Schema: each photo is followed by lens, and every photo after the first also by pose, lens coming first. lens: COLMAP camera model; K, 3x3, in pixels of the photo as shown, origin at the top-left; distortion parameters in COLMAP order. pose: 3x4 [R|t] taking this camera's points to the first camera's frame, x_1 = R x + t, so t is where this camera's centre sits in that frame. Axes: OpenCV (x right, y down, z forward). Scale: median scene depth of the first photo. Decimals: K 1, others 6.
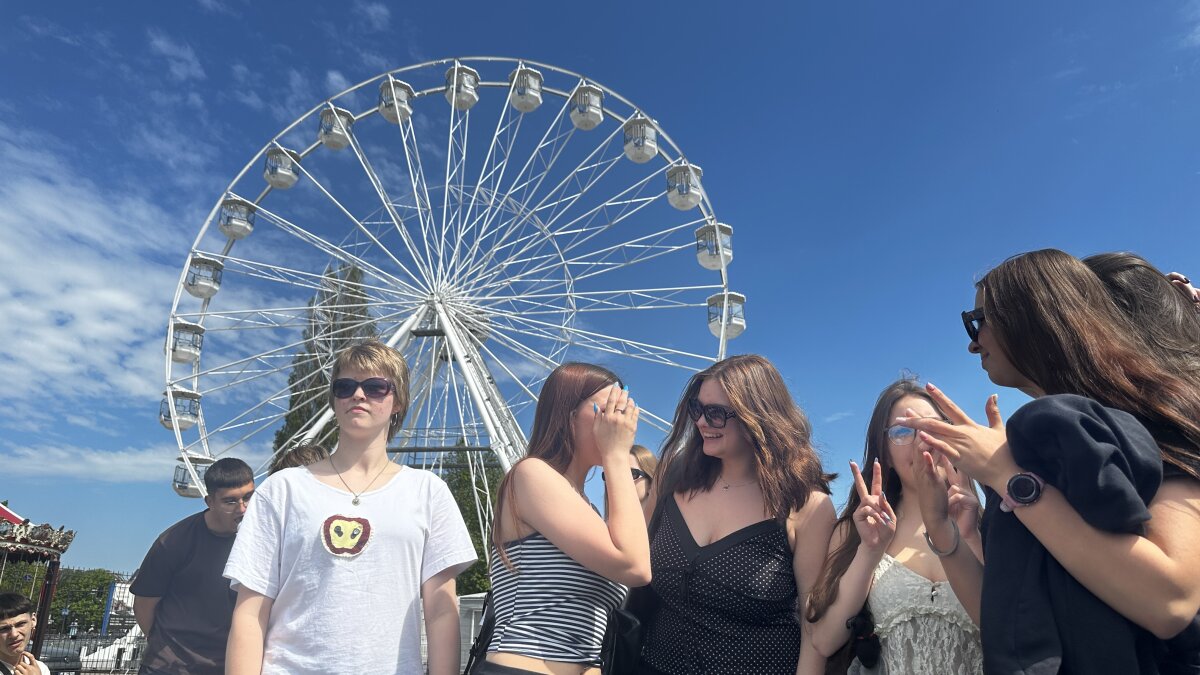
lens RADIAL K [[846.8, 0, 607.6], [0, 846.8, 336.8], [0, 0, 1]] dist [0.107618, -0.158403]
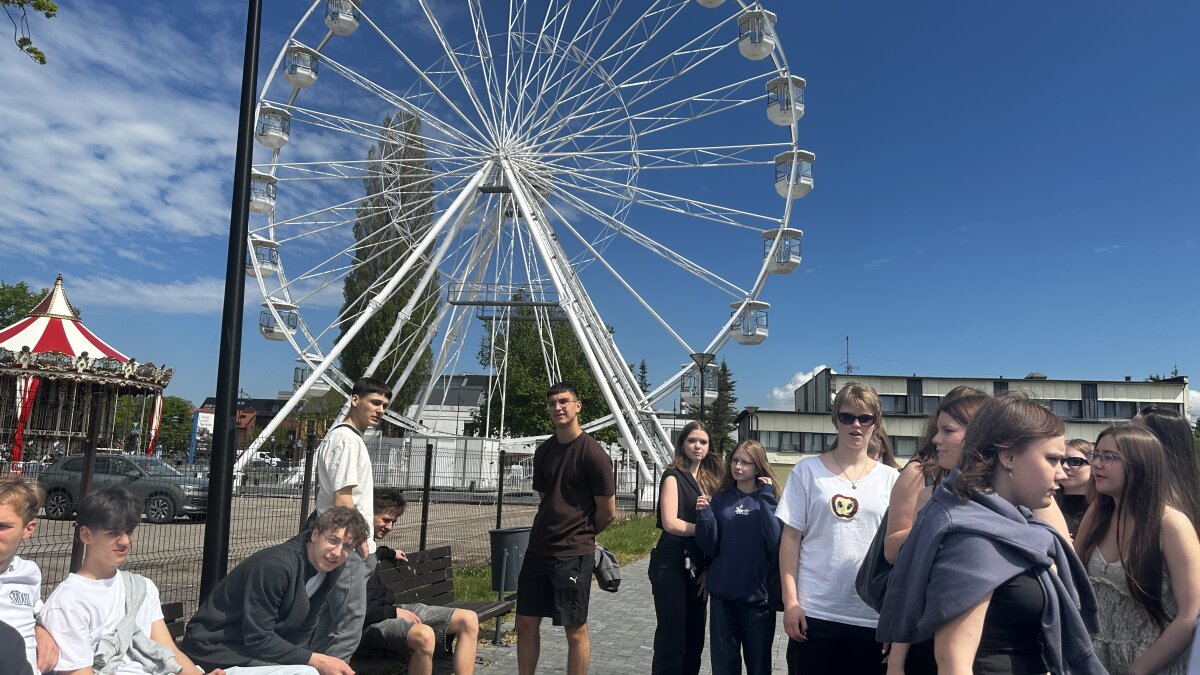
lens RADIAL K [[844.2, 0, 593.0], [0, 844.2, 340.3], [0, 0, 1]] dist [0.182702, -0.371568]
pose [[0.997782, 0.024934, -0.061716, -0.024351], [-0.013264, 0.983073, 0.182731, -0.013237], [0.065228, -0.181508, 0.981224, -0.020612]]
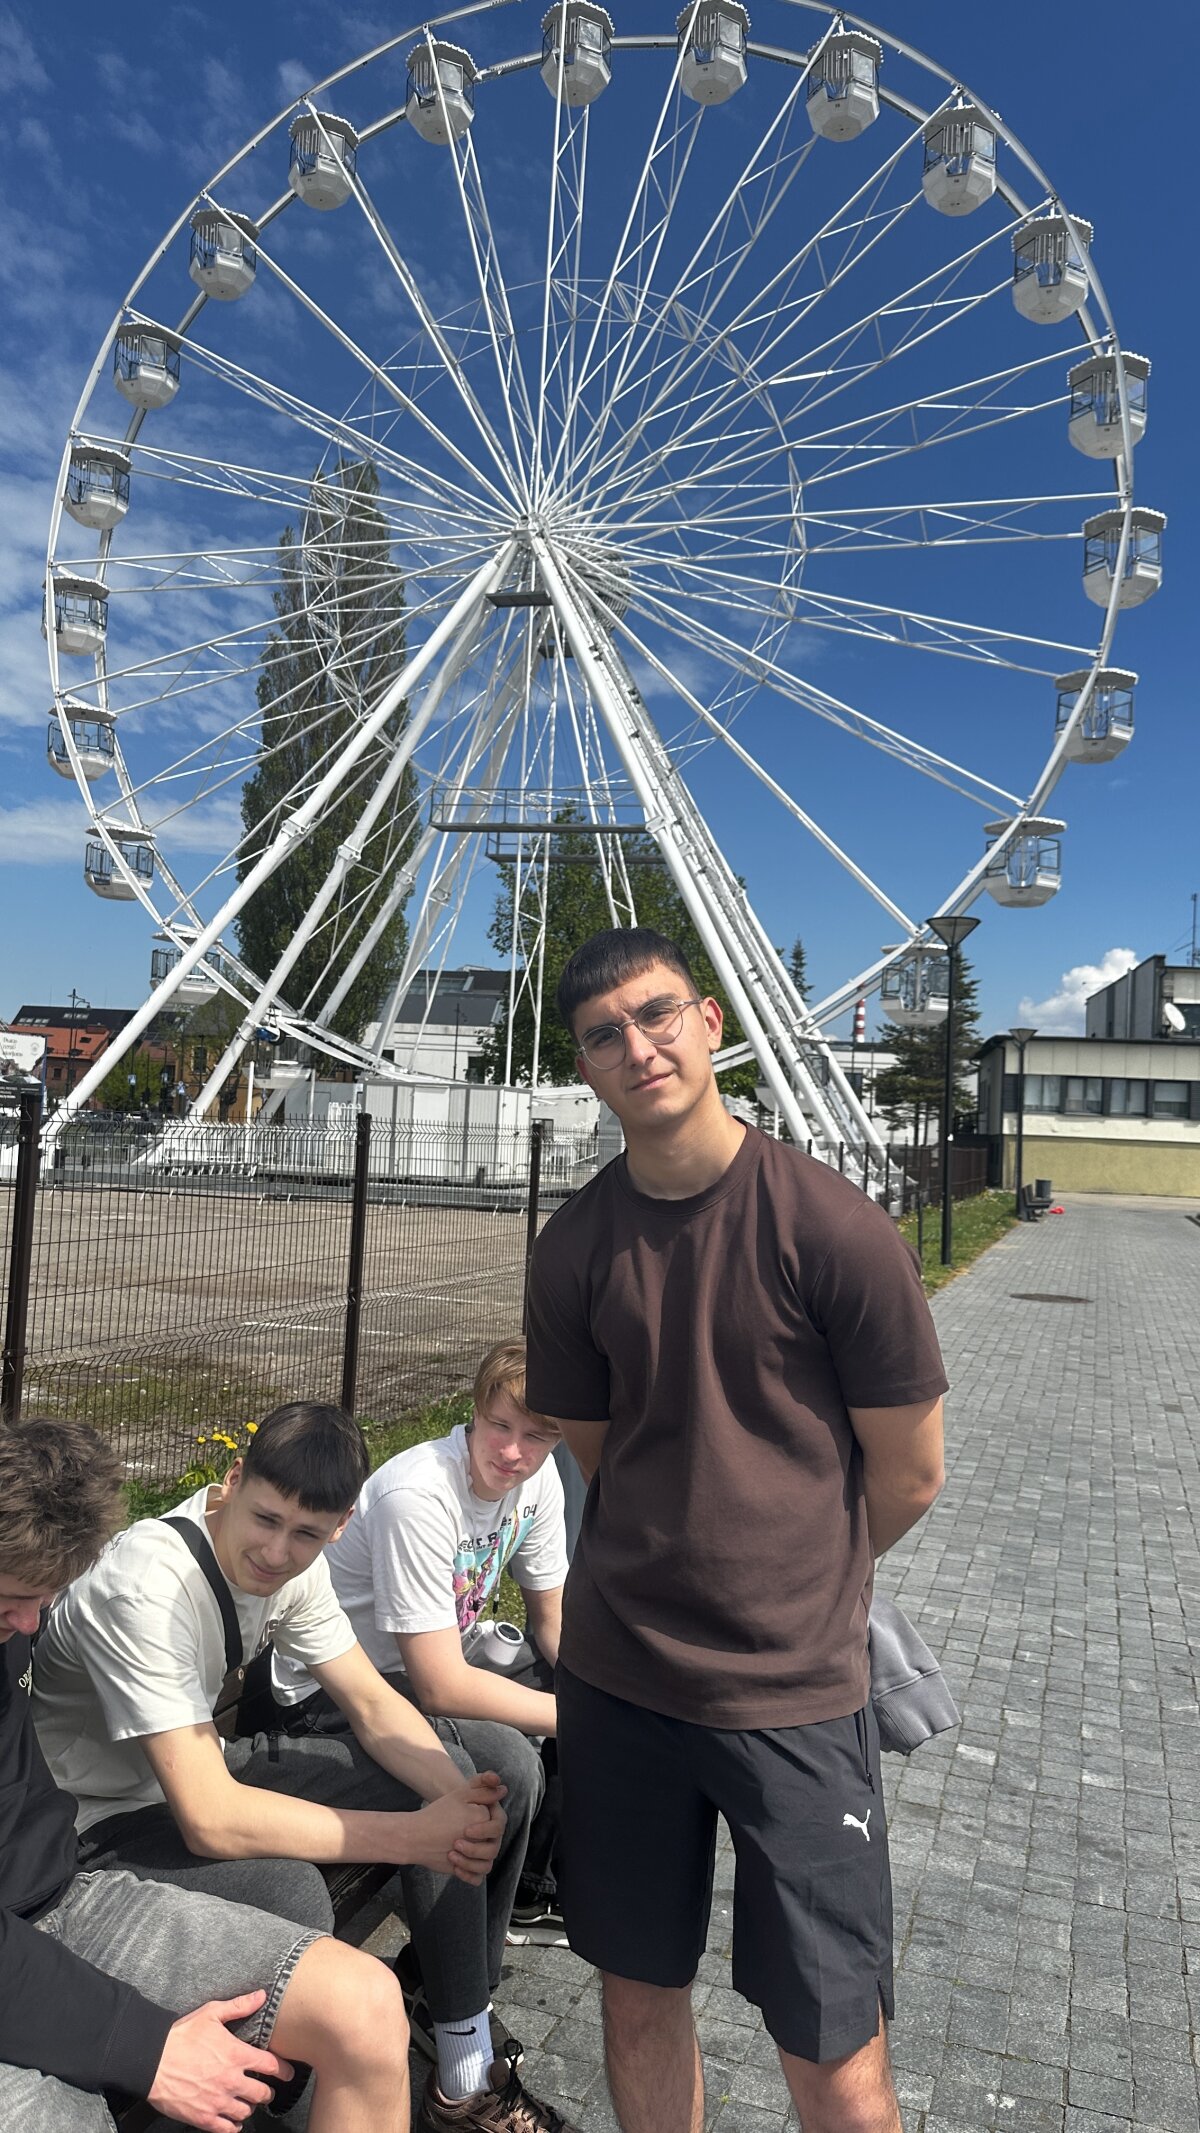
lens RADIAL K [[1505.2, 0, 600.0], [0, 1505.2, 1066.5], [0, 0, 1]] dist [0.107618, -0.158403]
pose [[0.991816, 0.037642, -0.122003, -0.035802], [-0.001476, 0.958868, 0.283847, 0.005271], [0.127669, -0.281344, 0.951076, 0.045460]]
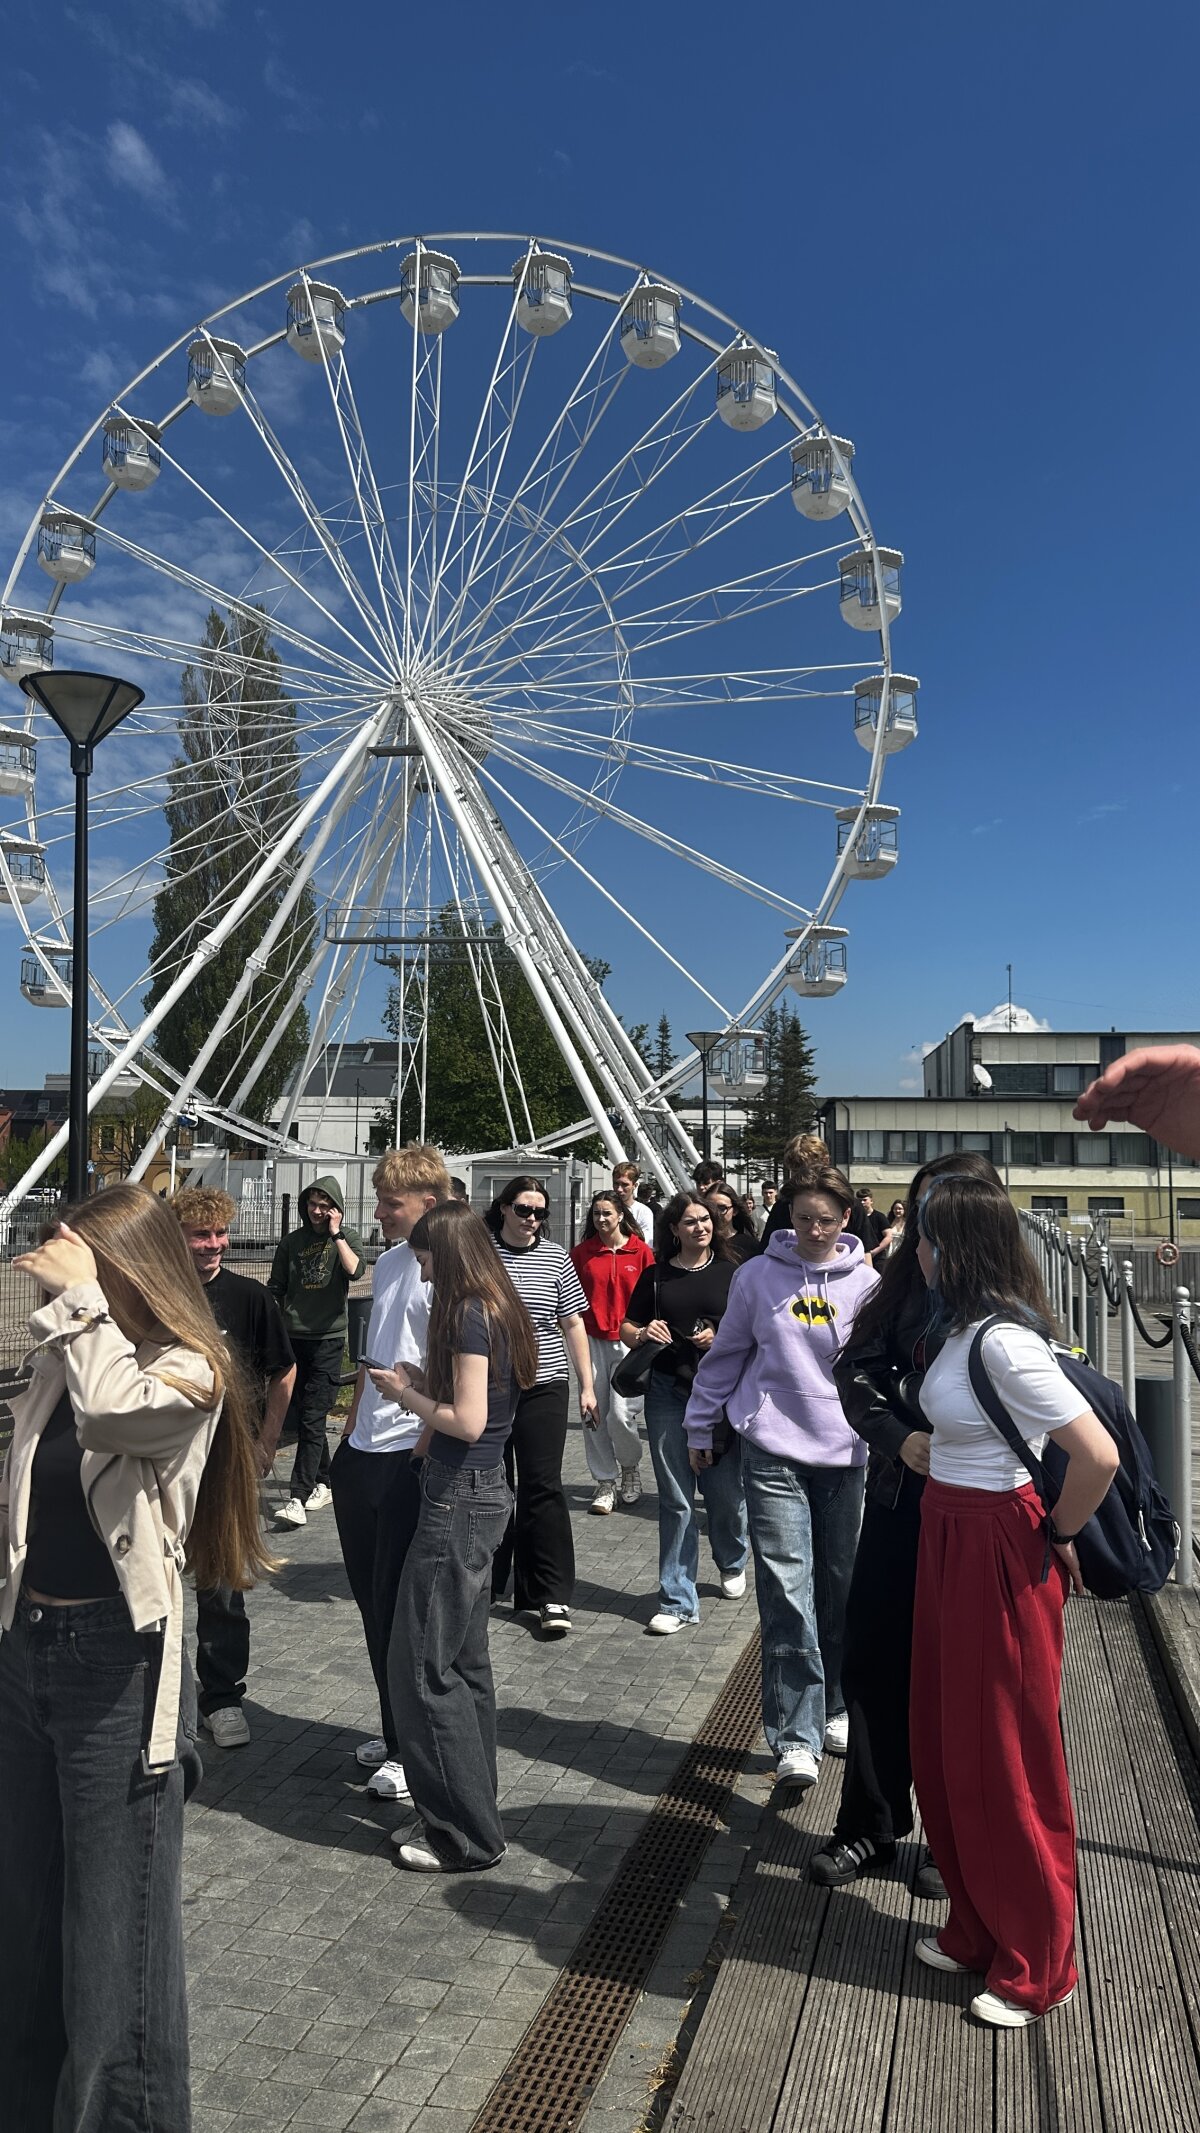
lens RADIAL K [[1505.2, 0, 600.0], [0, 1505.2, 1066.5], [0, 0, 1]] dist [0.107618, -0.158403]
pose [[0.998148, 0.000759, -0.060826, 0.003836], [0.014253, 0.969168, 0.245989, -0.046285], [0.059137, -0.246400, 0.967362, -0.100710]]
